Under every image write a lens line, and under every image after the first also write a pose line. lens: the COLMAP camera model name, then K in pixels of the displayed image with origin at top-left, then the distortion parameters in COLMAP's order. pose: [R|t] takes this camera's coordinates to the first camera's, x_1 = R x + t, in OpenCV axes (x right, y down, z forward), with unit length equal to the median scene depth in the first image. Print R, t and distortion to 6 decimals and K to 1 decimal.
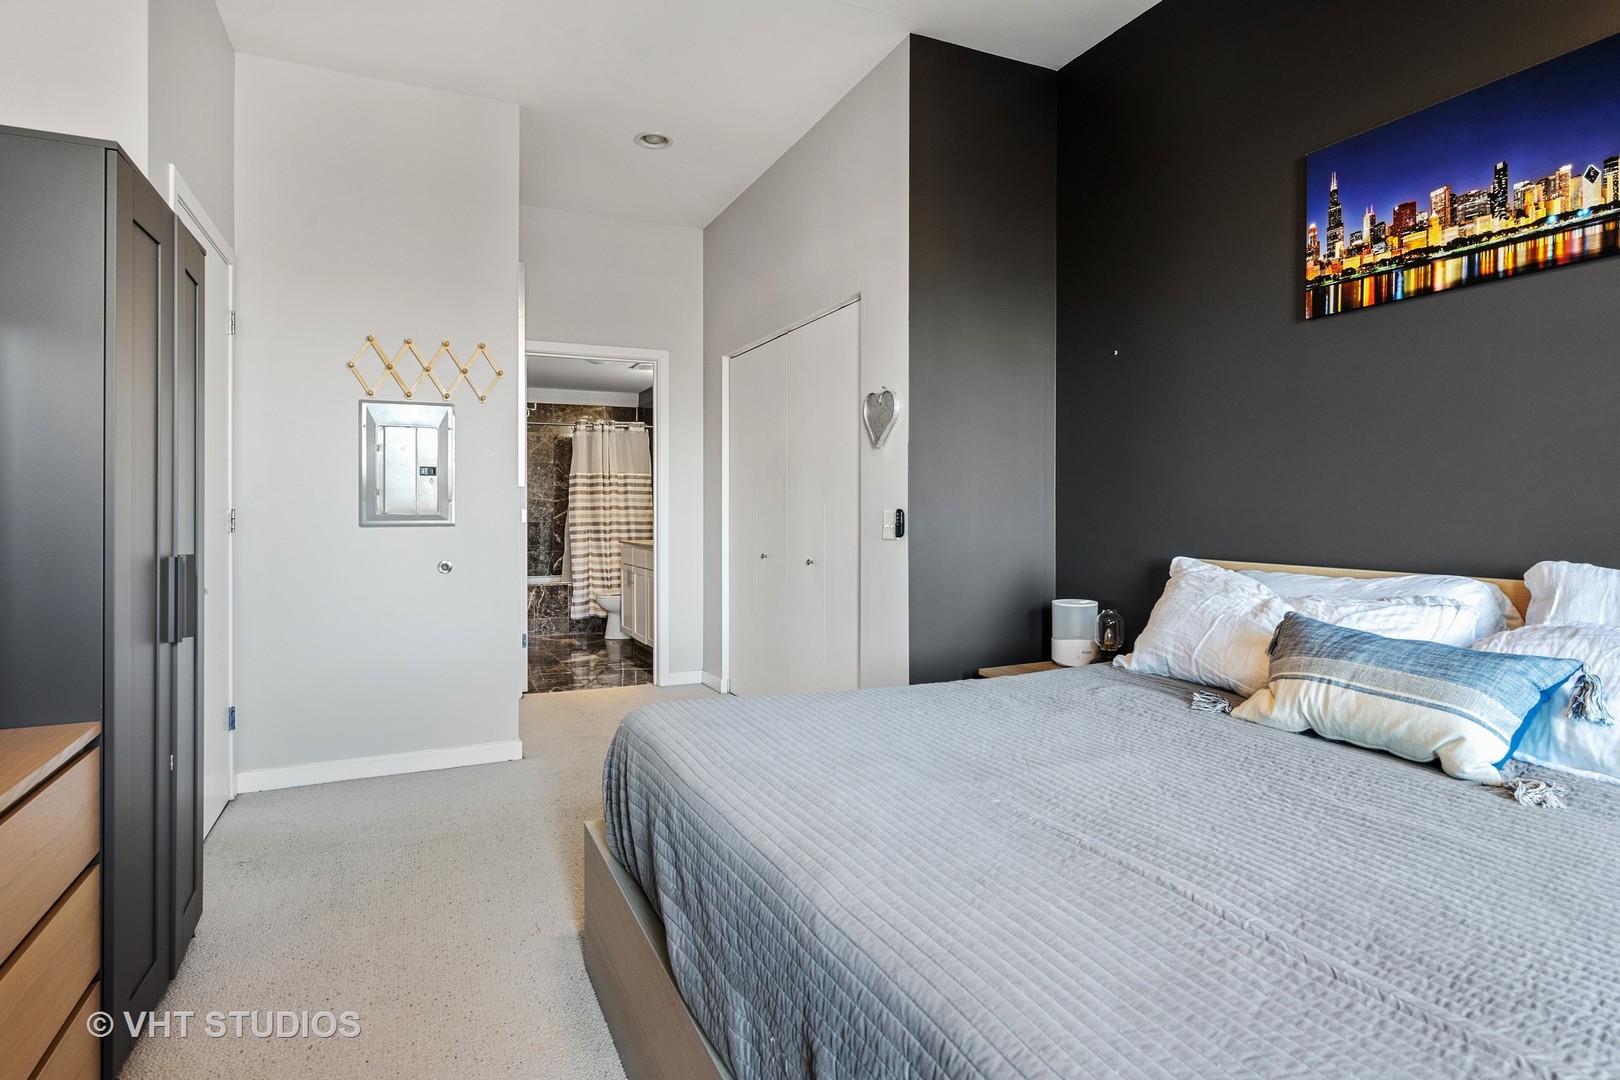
lens RADIAL K [[856.0, 0, 810.2], [0, 856.0, 524.5], [0, 0, 1]] dist [-0.002145, -0.000111]
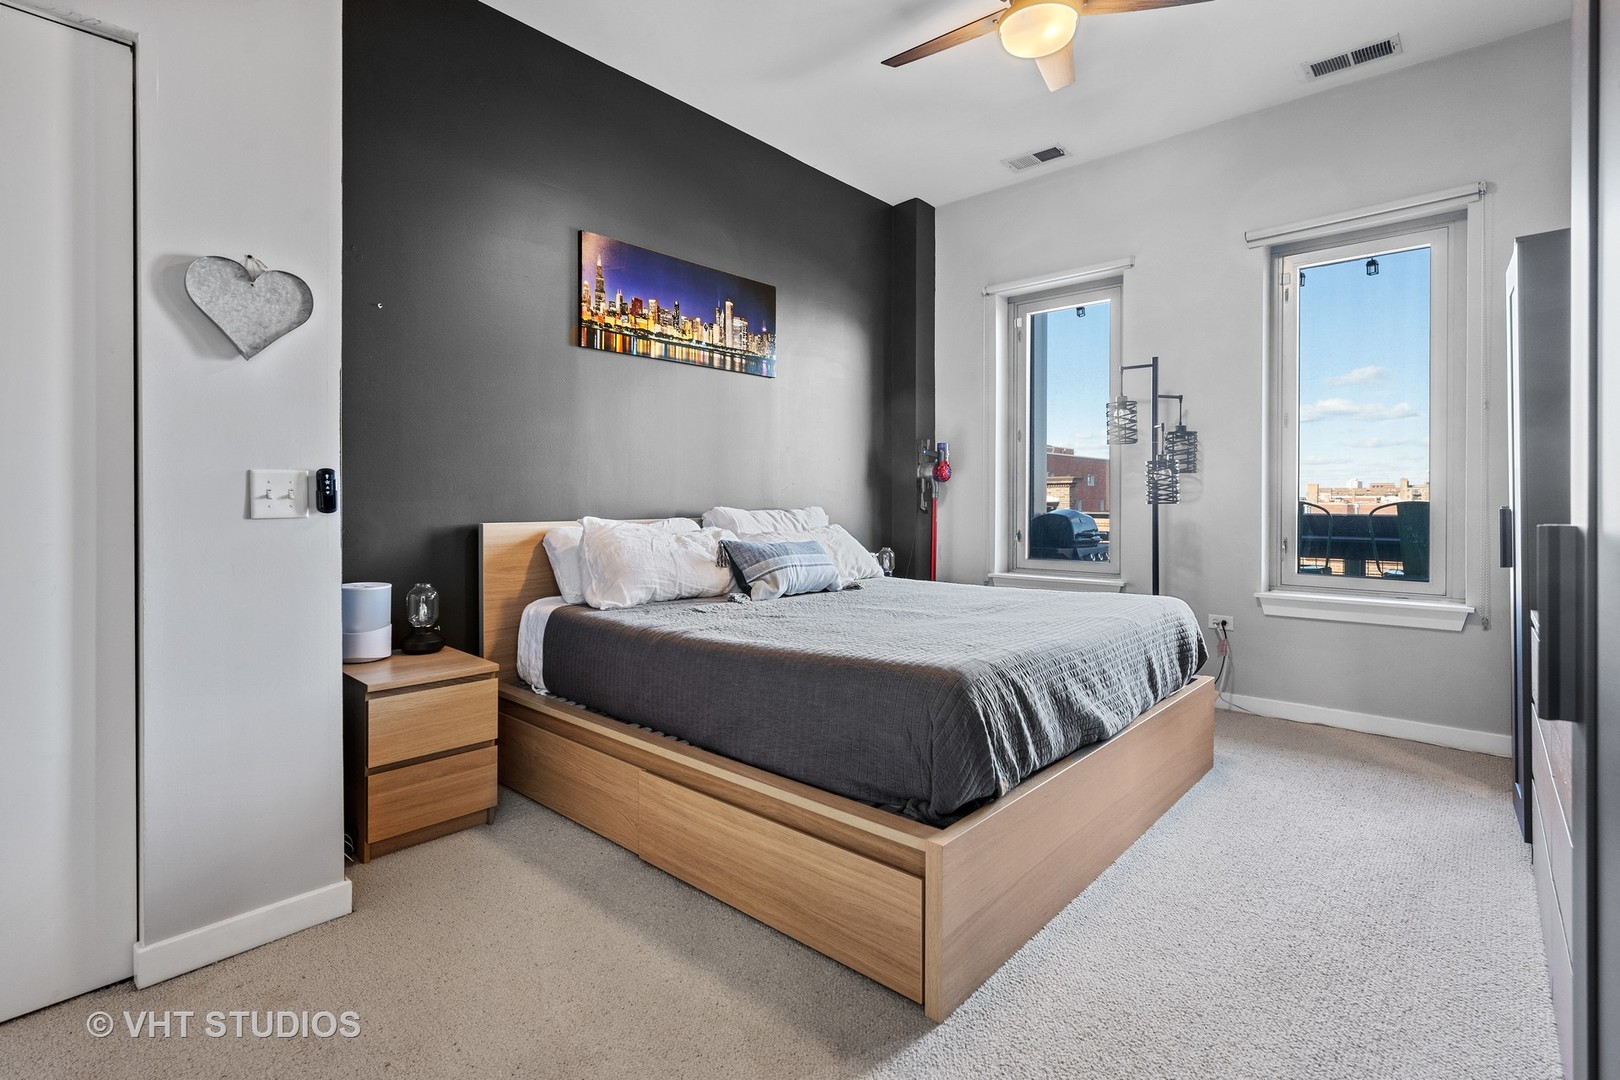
lens RADIAL K [[753.4, 0, 803.3], [0, 753.4, 499.0], [0, 0, 1]] dist [0.000178, 0.000001]
pose [[-0.381597, -0.003411, 0.924323, -0.446635], [0.016556, 0.999808, 0.010524, 0.003100], [-0.924181, 0.019319, -0.381467, 0.718212]]
